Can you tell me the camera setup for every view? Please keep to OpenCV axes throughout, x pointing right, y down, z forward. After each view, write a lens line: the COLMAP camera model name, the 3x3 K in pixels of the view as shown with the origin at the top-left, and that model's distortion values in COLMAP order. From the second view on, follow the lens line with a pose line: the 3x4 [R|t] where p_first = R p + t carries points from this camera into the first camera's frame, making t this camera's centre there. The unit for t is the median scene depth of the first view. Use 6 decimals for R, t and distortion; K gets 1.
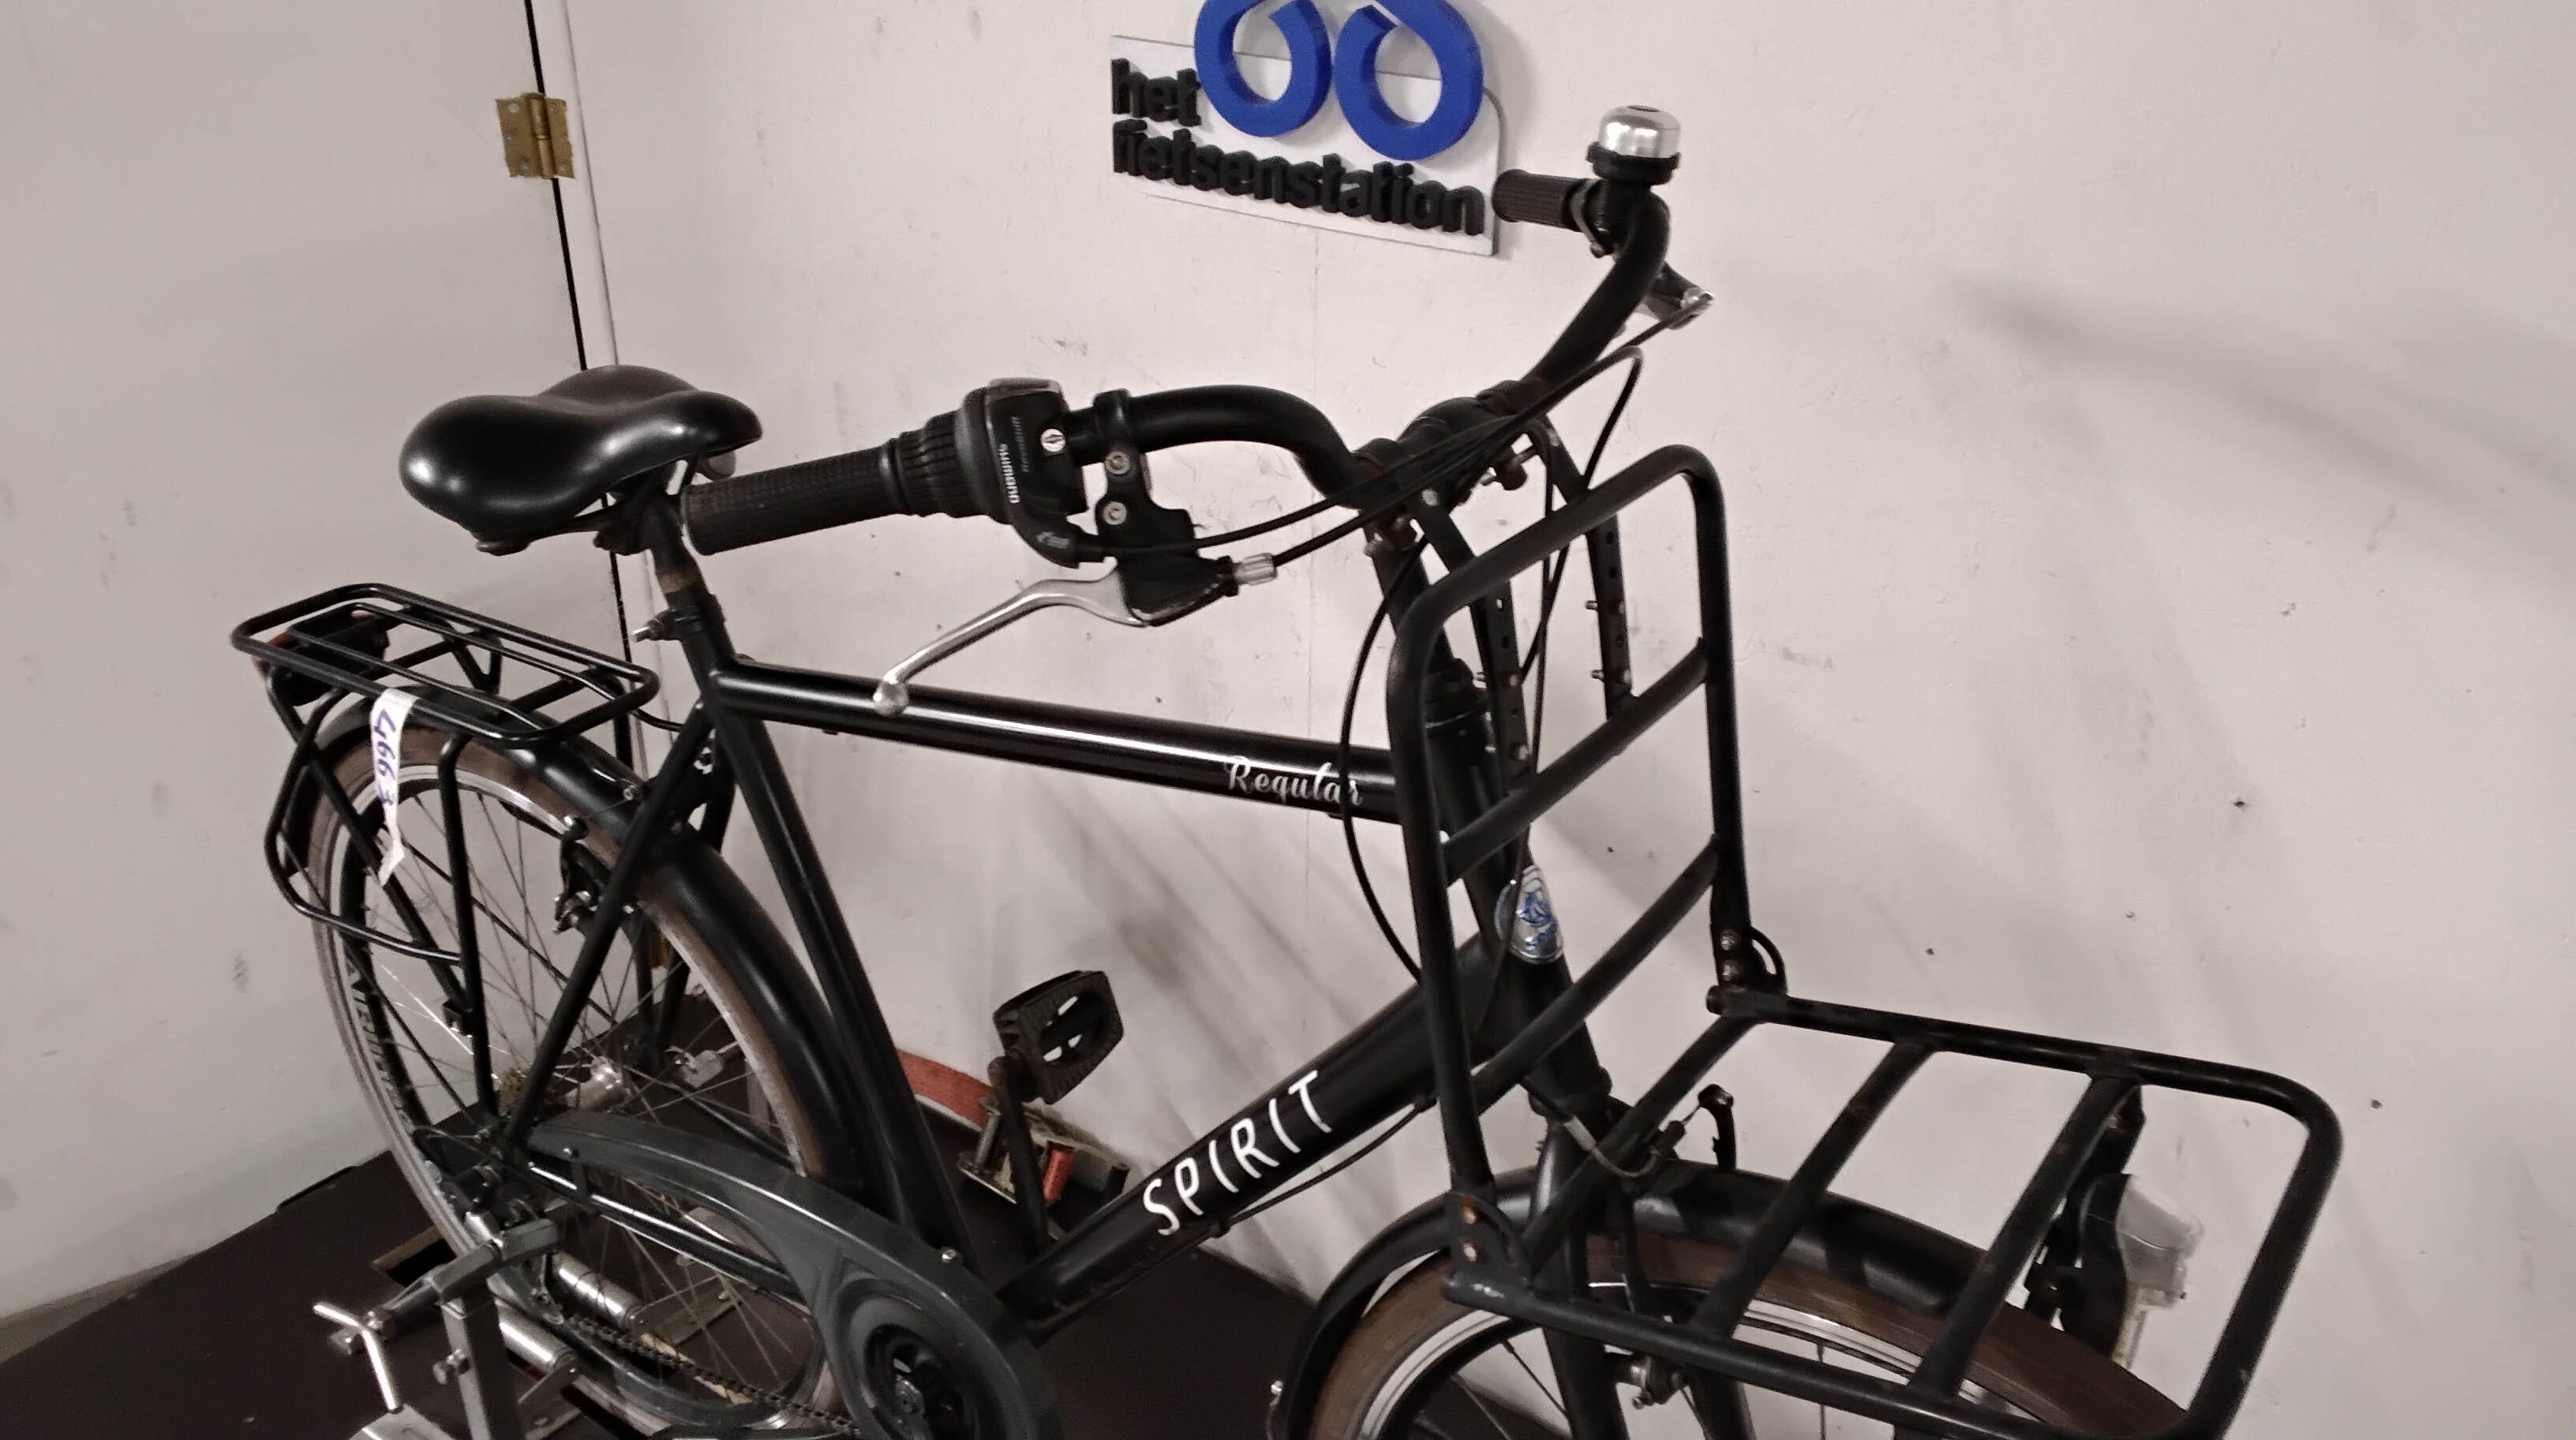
lens RADIAL K [[2013.3, 0, 1298.6], [0, 2013.3, 738.7], [0, 0, 1]] dist [0.078292, -0.084977]
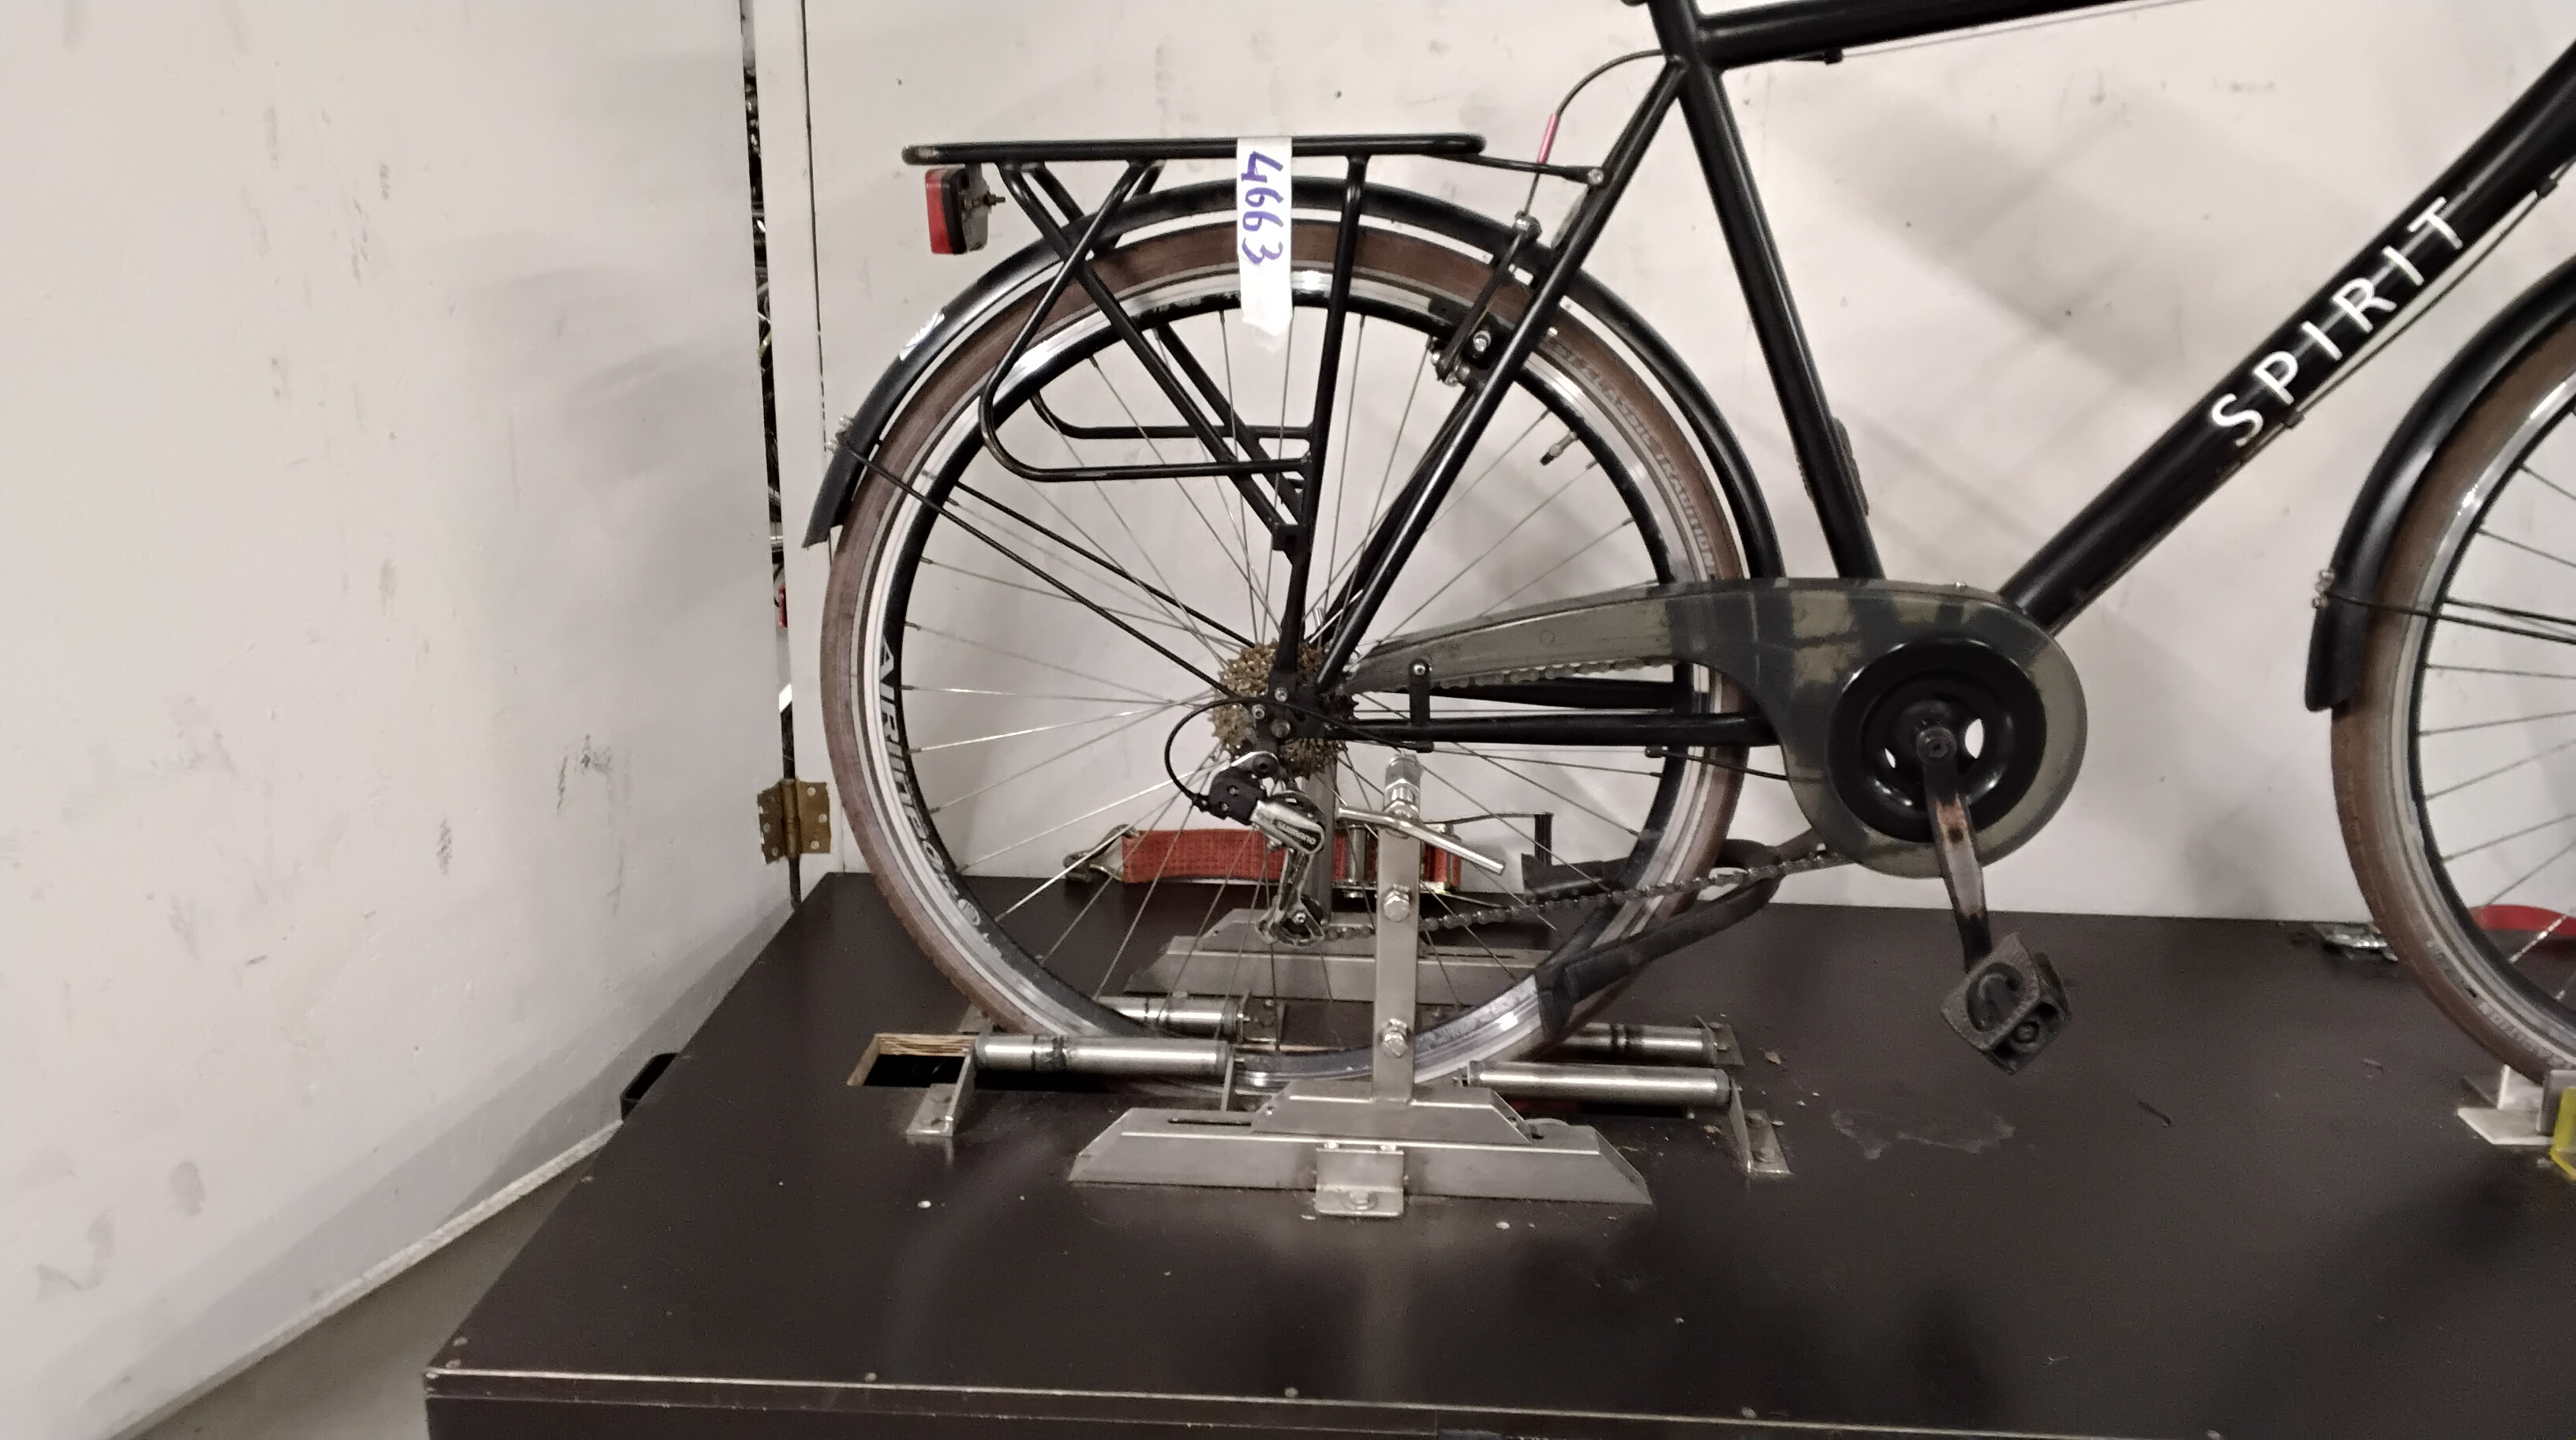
lens RADIAL K [[2013.3, 0, 1295.0], [0, 2013.3, 727.6], [0, 0, 1]] dist [0.078292, -0.084977]
pose [[0.837318, -0.139602, 0.528592, -0.927379], [0.234855, 0.964942, -0.117180, 0.336175], [-0.493702, 0.222259, 0.840749, 0.290466]]
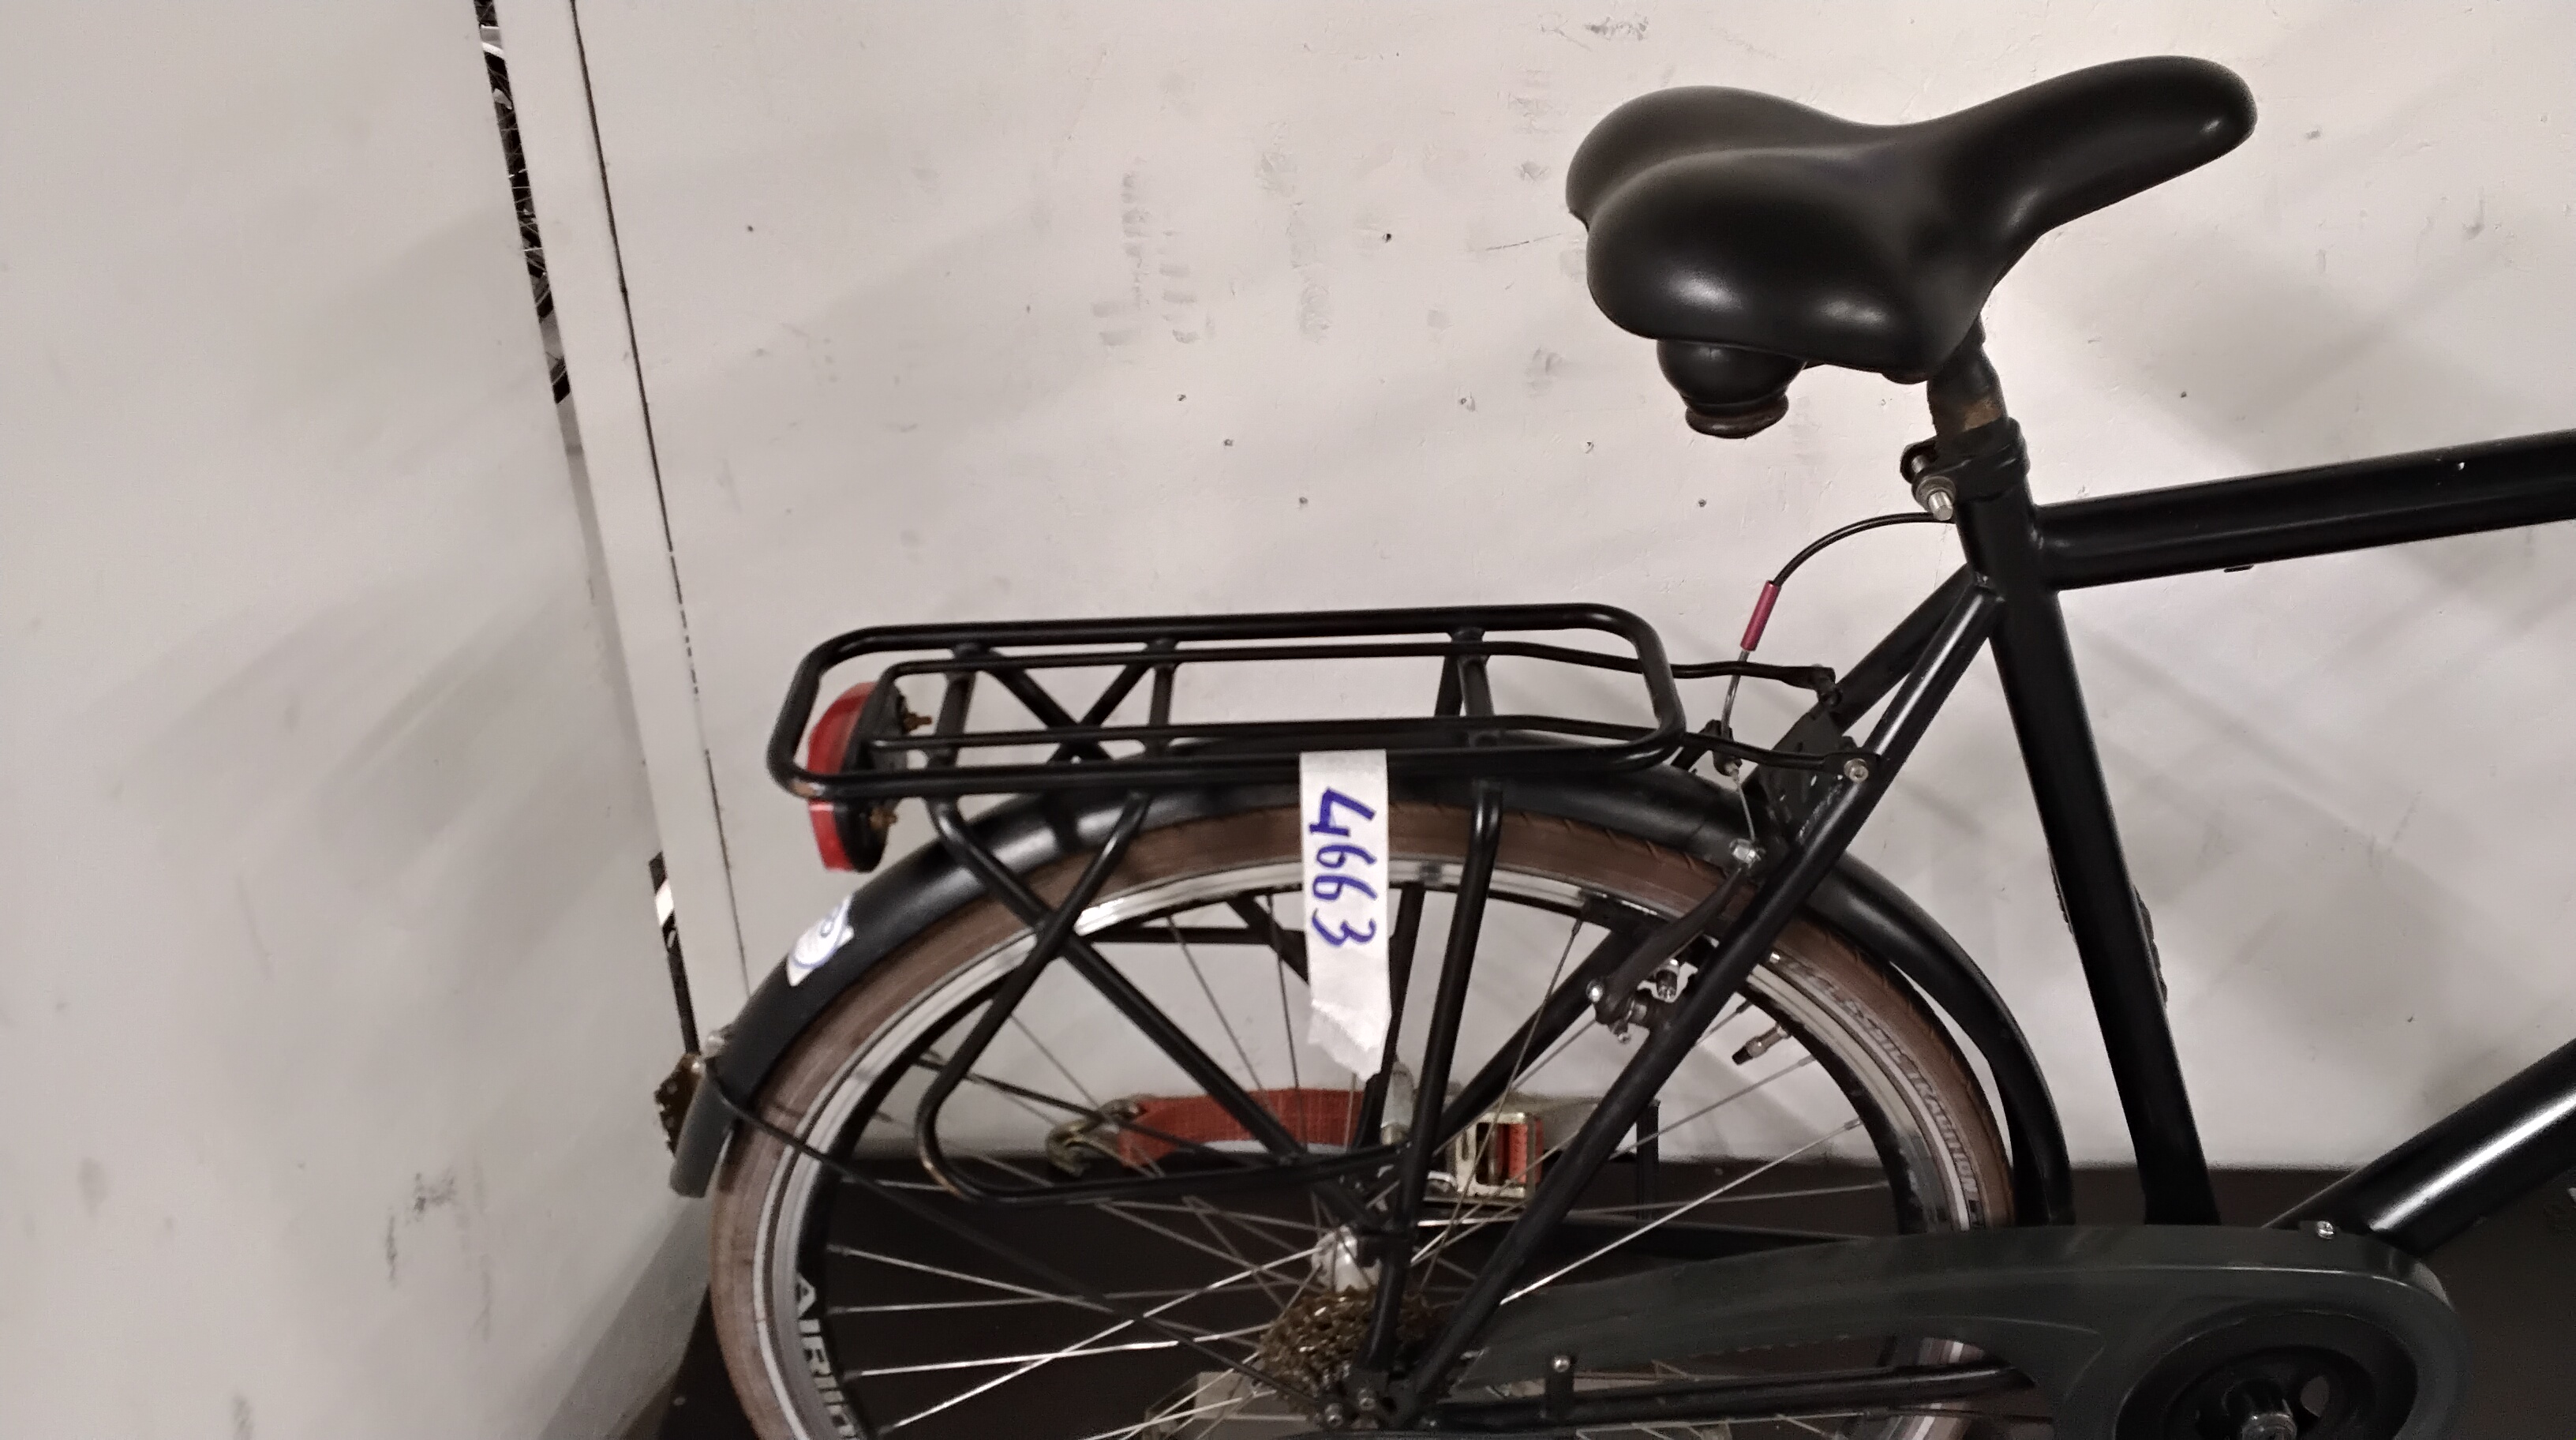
lens RADIAL K [[2013.3, 0, 1302.7], [0, 2013.3, 716.3], [0, 0, 1]] dist [0.078292, -0.084977]
pose [[0.814998, -0.302685, 0.494126, -0.713694], [0.261657, 0.953076, 0.152253, -0.118372], [-0.517025, 0.005206, 0.855955, 0.515766]]
